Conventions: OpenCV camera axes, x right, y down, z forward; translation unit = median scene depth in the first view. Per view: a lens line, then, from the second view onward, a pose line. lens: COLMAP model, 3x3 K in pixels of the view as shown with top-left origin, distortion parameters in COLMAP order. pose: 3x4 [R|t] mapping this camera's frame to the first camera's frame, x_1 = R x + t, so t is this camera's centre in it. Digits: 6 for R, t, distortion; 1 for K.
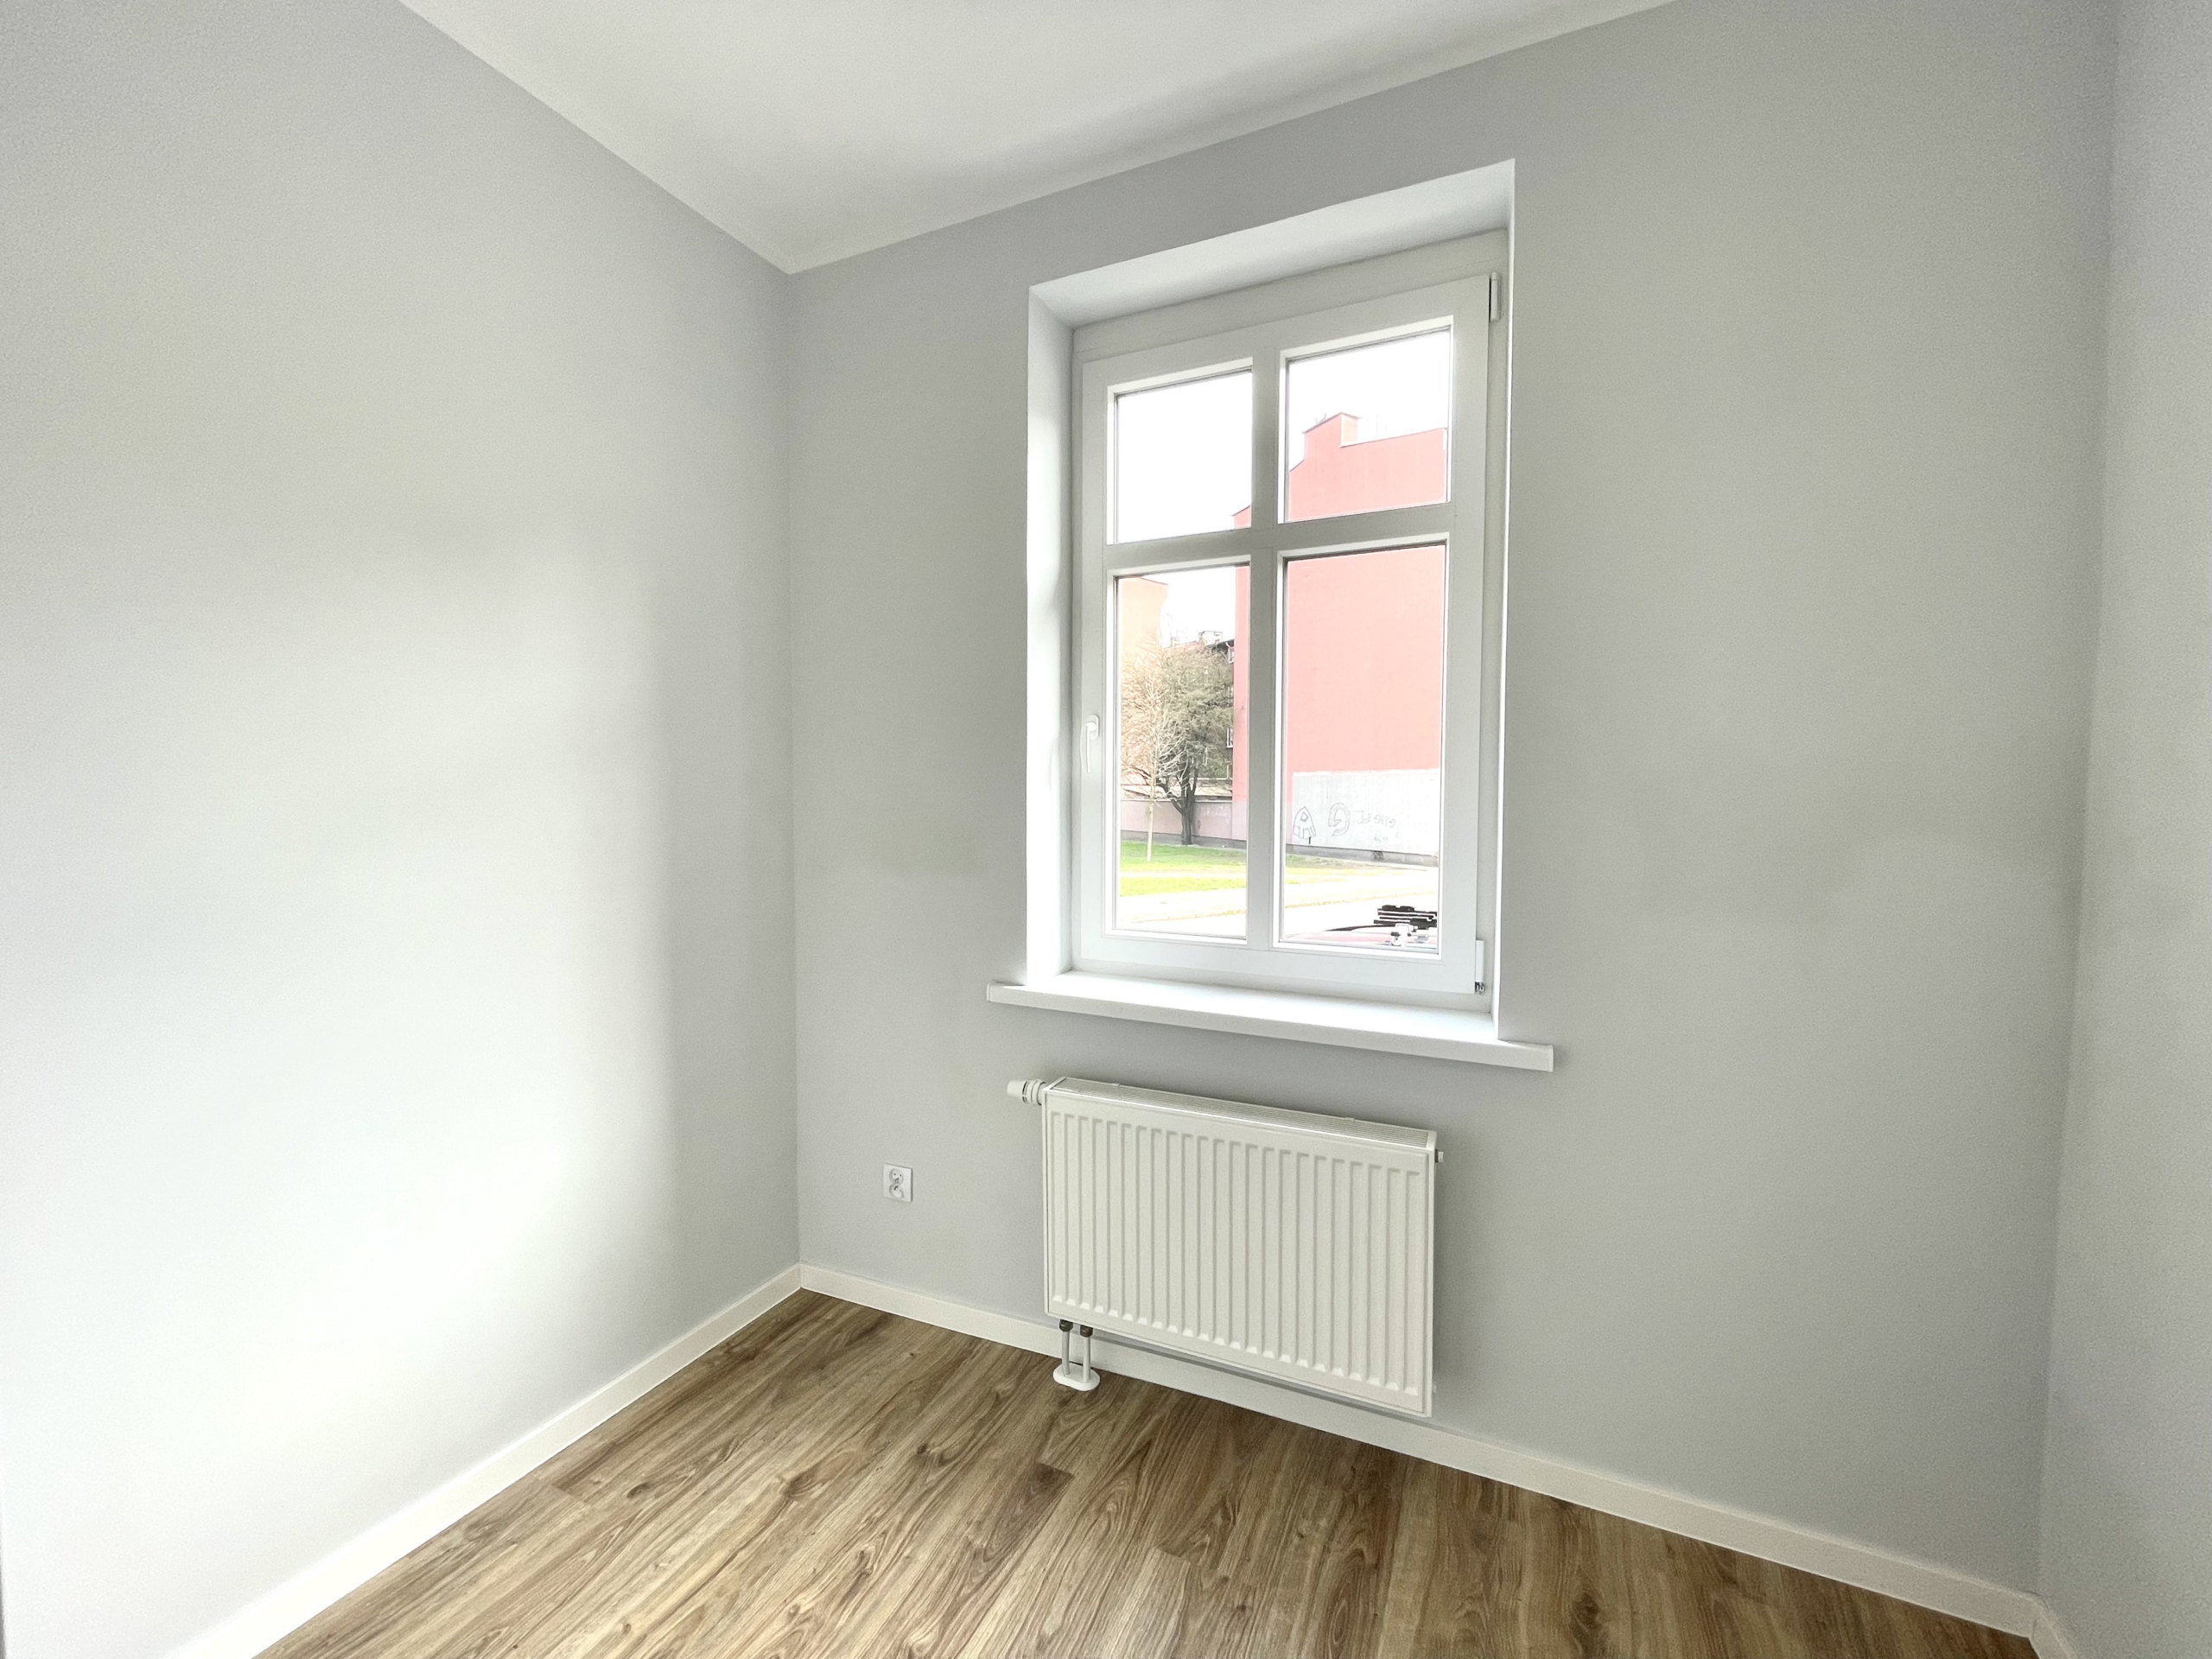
lens RADIAL K [[891.7, 0, 1106.0], [0, 891.7, 829.5], [0, 0, 1]] dist [-0.001117, -0.000411]
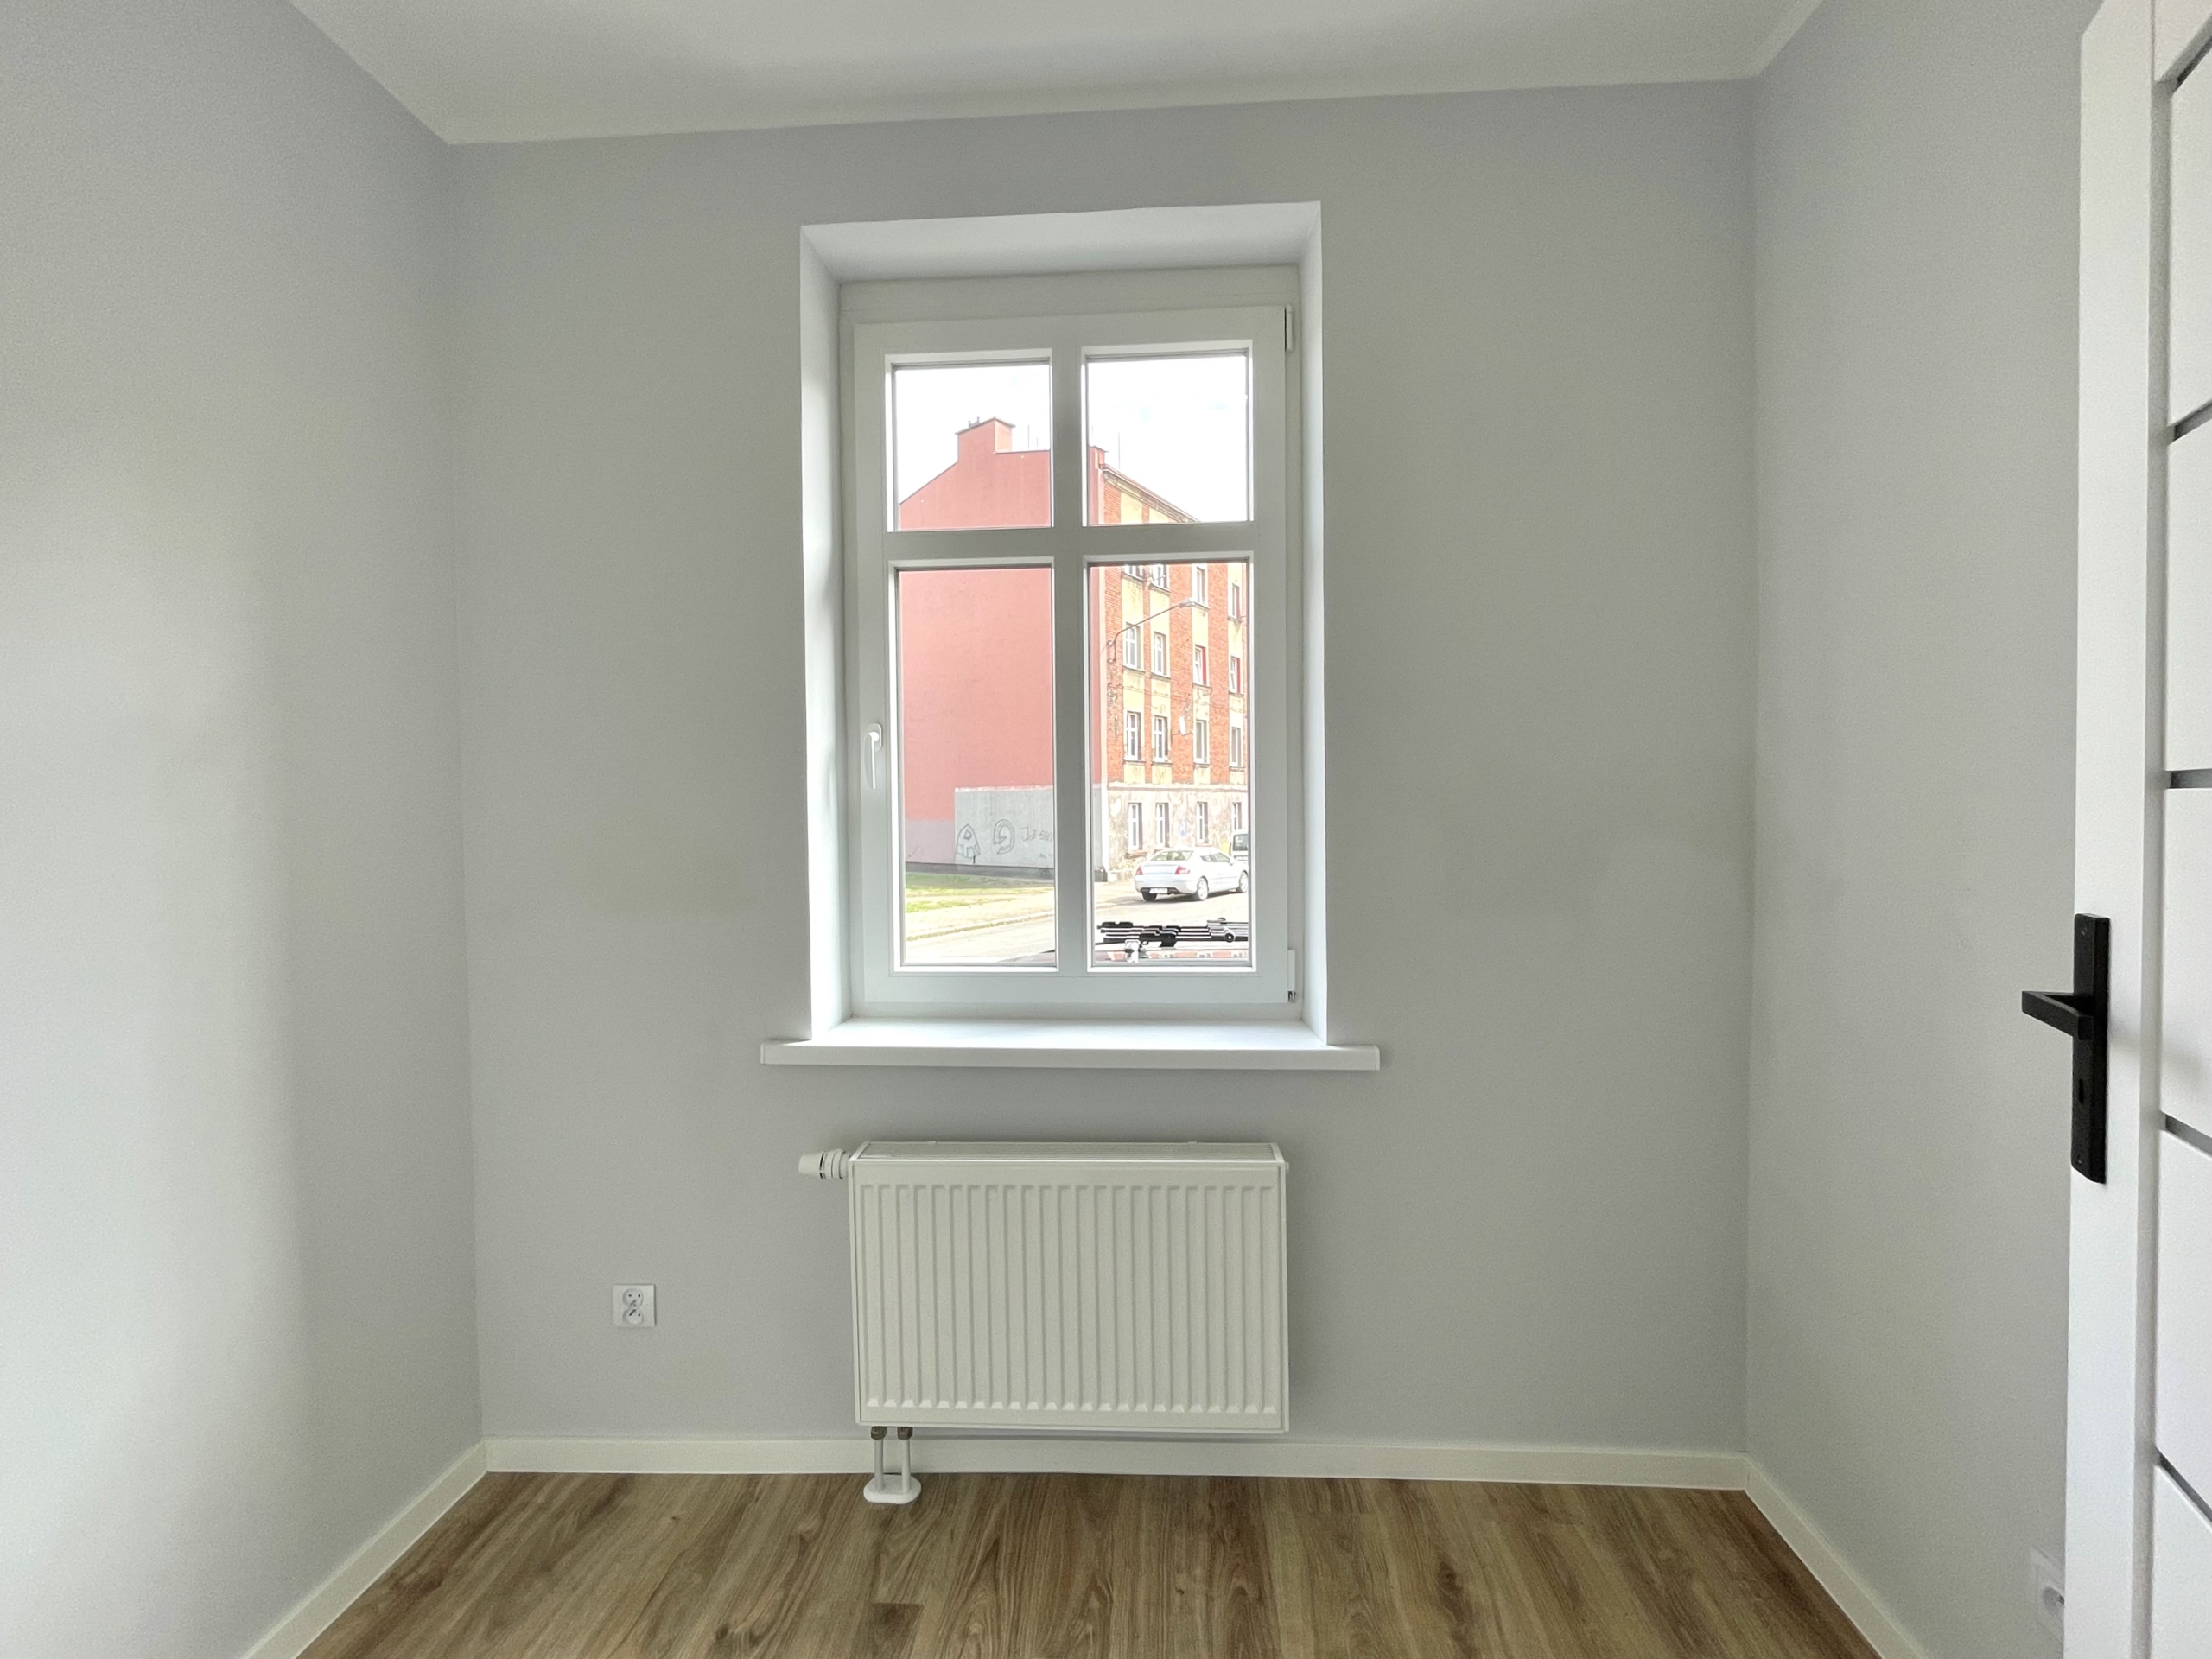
lens RADIAL K [[947.9, 0, 1106.0], [0, 947.9, 829.5], [0, 0, 1]] dist [-0.001558, -0.000649]
pose [[0.930900, -0.022438, 0.364584, -0.165942], [0.029993, 0.999436, -0.015072, -0.003477], [-0.364041, 0.024966, 0.931048, 0.058944]]
